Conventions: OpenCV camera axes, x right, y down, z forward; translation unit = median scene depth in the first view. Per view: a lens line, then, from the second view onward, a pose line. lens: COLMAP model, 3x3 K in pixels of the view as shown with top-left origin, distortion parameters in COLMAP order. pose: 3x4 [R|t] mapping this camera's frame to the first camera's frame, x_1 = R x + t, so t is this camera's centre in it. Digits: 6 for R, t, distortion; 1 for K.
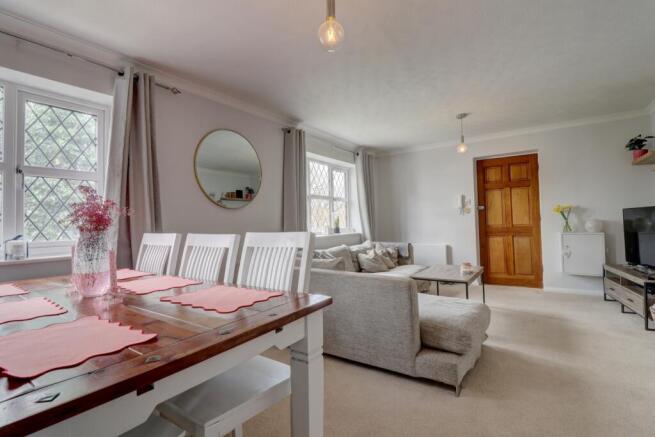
lens RADIAL K [[310.1, 0, 328.4], [0, 310.1, 215.3], [0, 0, 1]] dist [-0.002099, -0.000619]
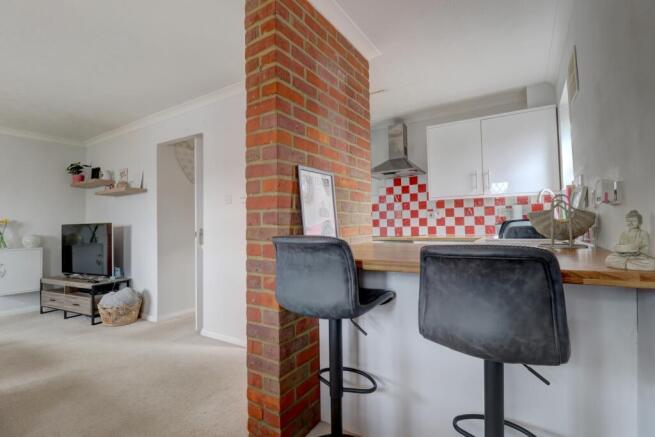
lens RADIAL K [[310.1, 0, 328.4], [0, 310.1, 215.3], [0, 0, 1]] dist [-0.002099, -0.000619]
pose [[-0.020890, 0.063444, 0.997767, -0.169746], [-0.009929, 0.997922, -0.063662, 0.005989], [-0.999732, -0.011237, -0.020216, 0.074098]]
